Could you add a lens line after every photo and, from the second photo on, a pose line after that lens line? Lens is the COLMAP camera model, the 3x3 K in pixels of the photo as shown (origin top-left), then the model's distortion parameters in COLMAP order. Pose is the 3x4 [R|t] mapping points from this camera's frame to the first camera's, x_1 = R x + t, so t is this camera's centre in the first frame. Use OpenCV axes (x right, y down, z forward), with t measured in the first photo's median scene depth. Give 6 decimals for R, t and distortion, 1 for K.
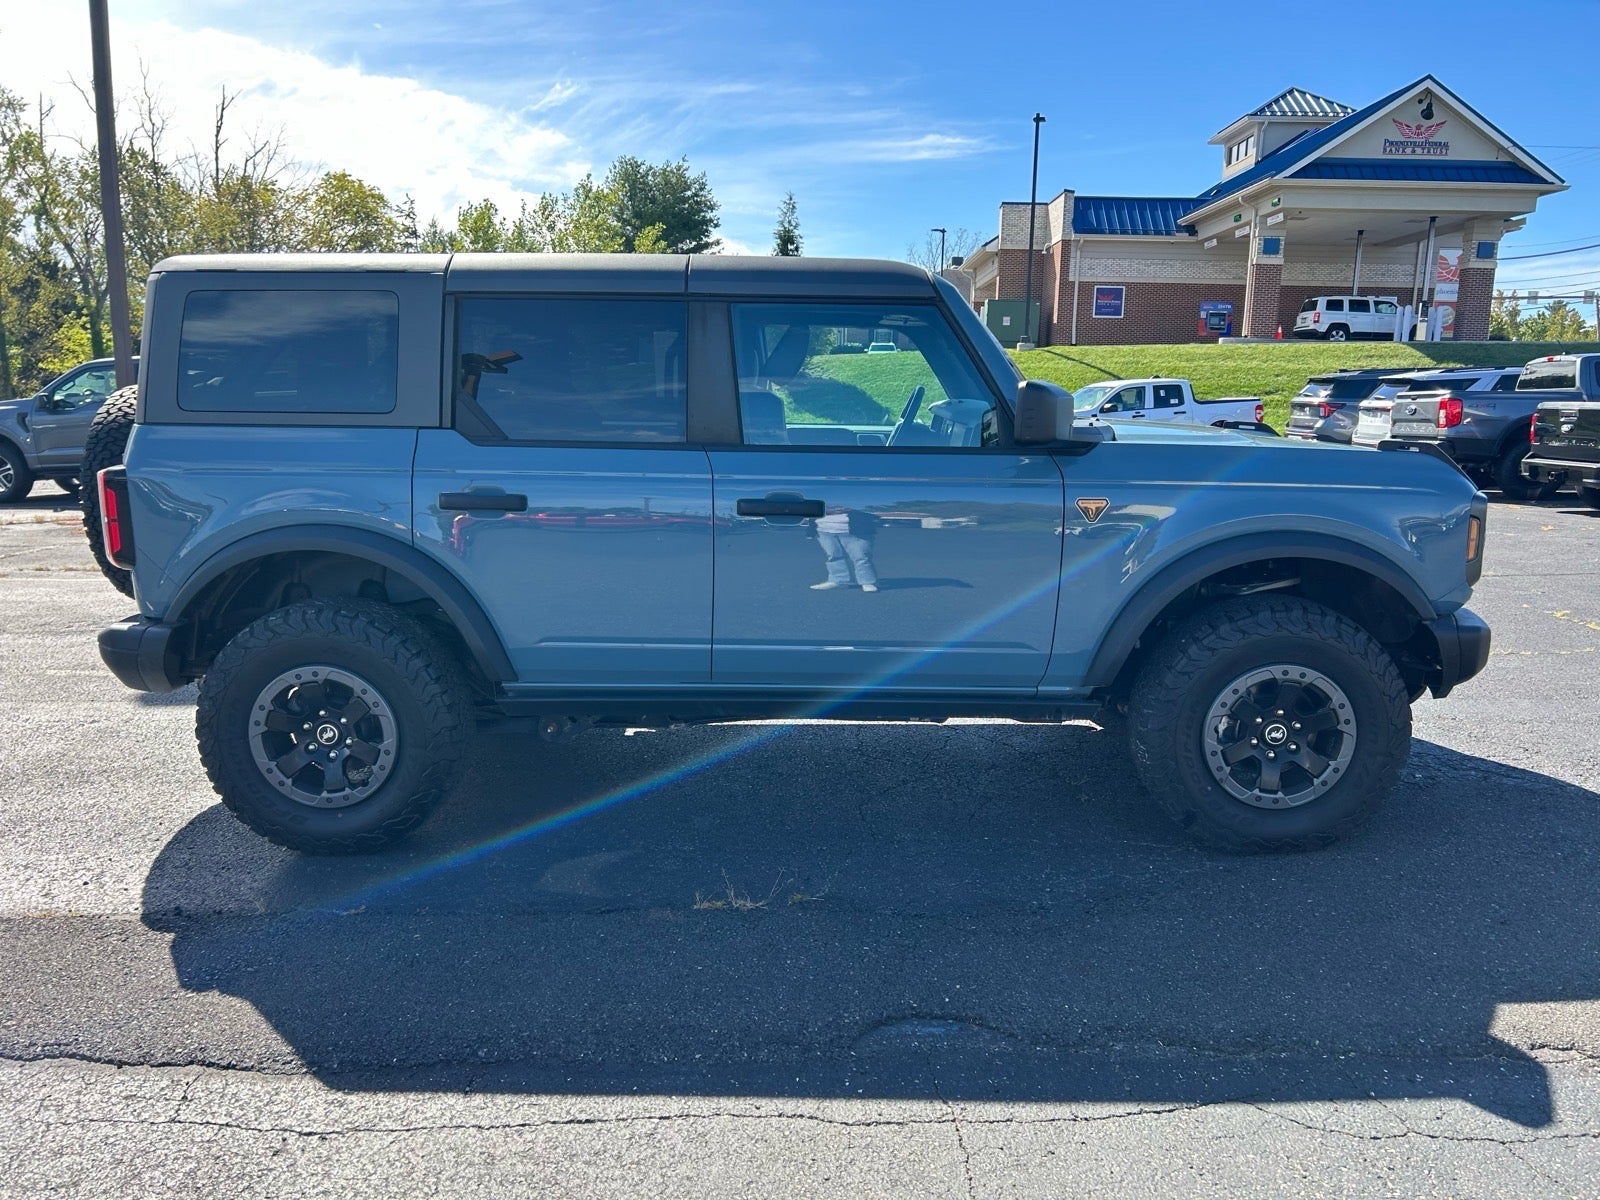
lens RADIAL K [[1217.4, 0, 800.0], [0, 1217.4, 600.0], [0, 0, 1]] dist [0.028232, -0.010535]
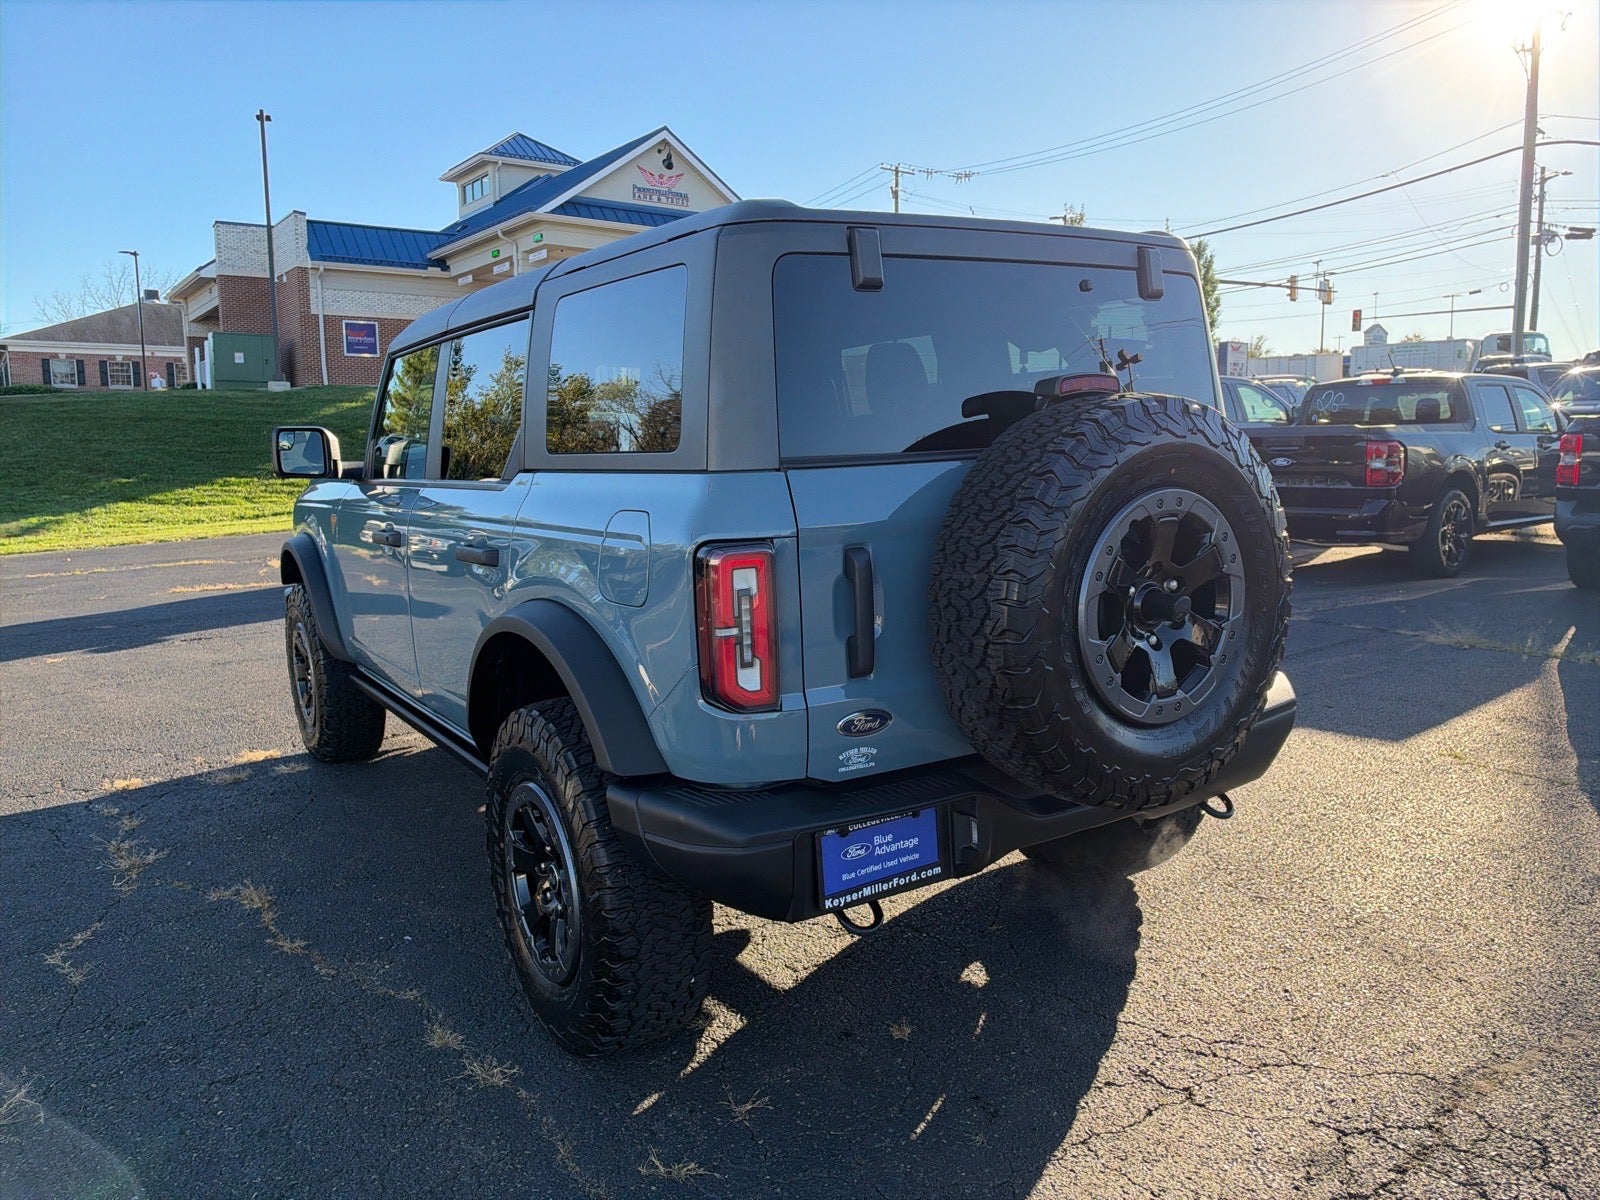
lens RADIAL K [[1166.0, 0, 804.9], [0, 1166.0, 585.6], [0, 0, 1]] dist [0.074255, -0.156781]
pose [[0.808090, -0.098269, 0.580805, -0.001934], [0.123113, 0.992387, -0.003384, -0.025255], [-0.576050, 0.074240, 0.814036, 0.144362]]
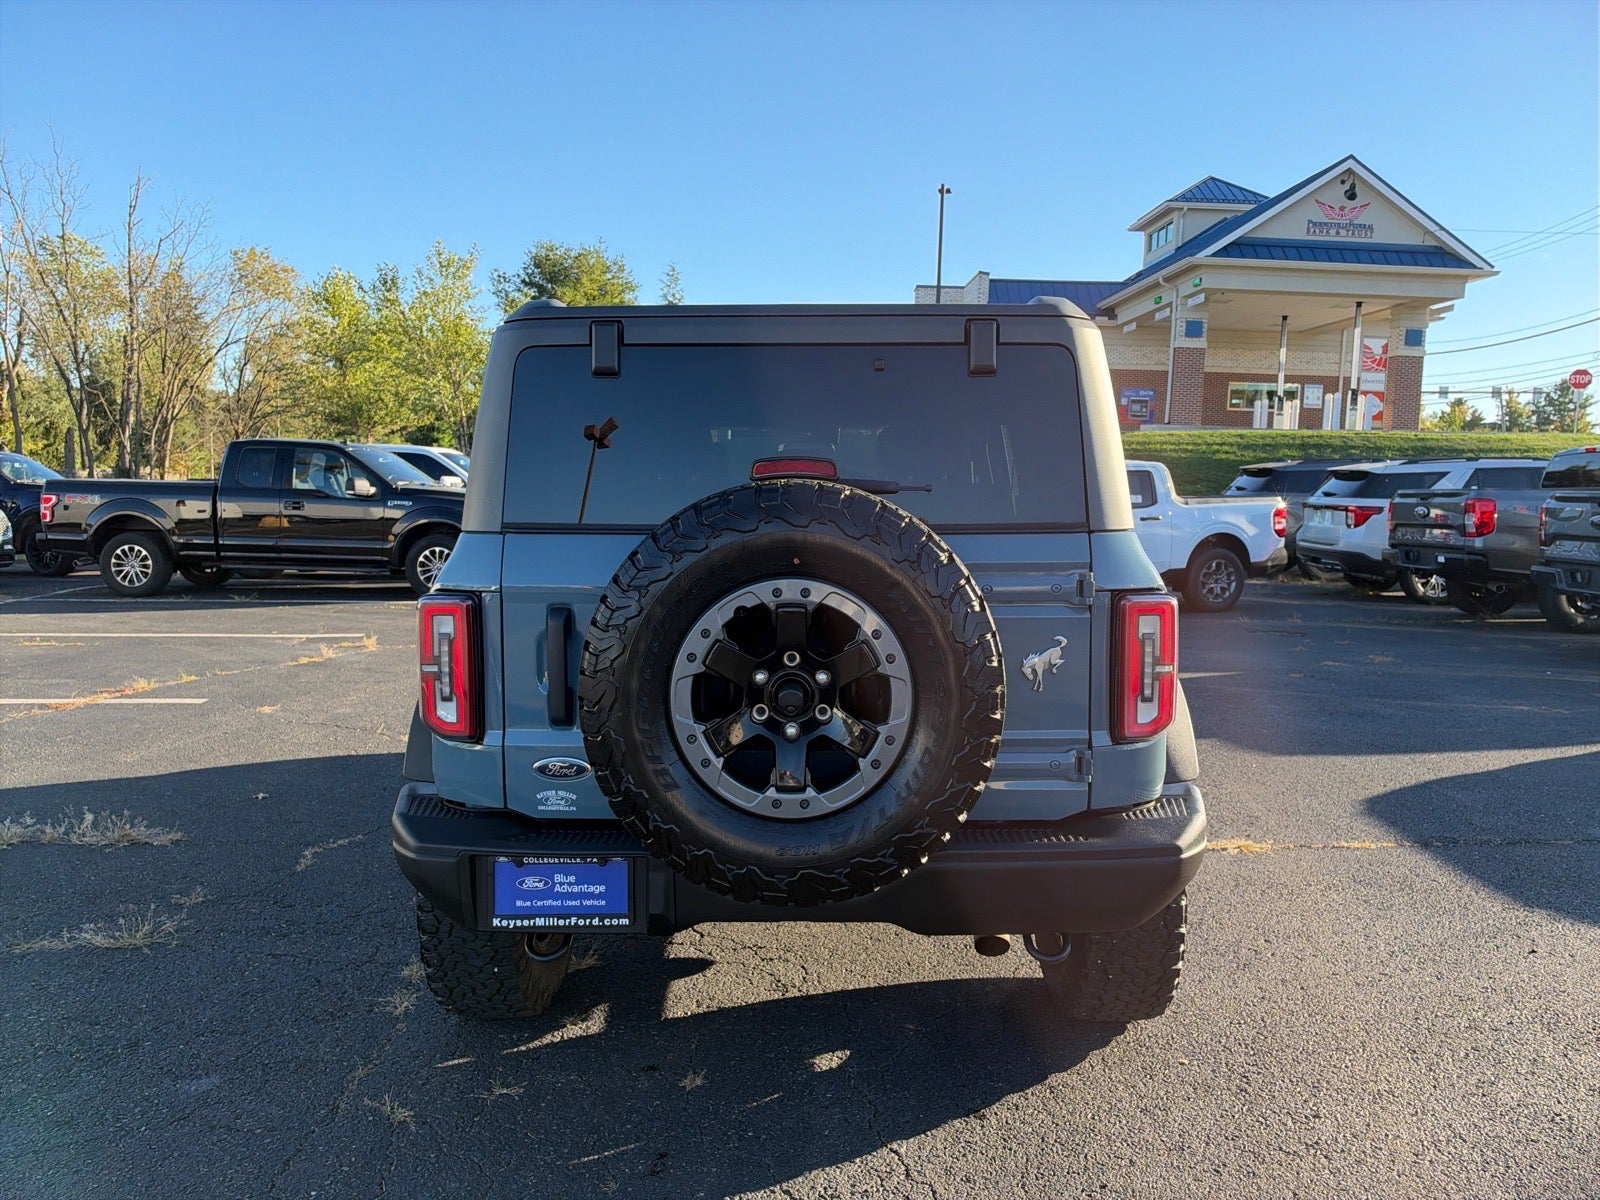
lens RADIAL K [[1166.0, 0, 804.9], [0, 1166.0, 585.6], [0, 0, 1]] dist [0.074255, -0.156781]
pose [[0.998932, 0.003776, 0.046060, 0.044234], [-0.000287, 0.997144, -0.075520, -0.023408], [-0.046214, 0.075426, 0.996080, 0.125449]]
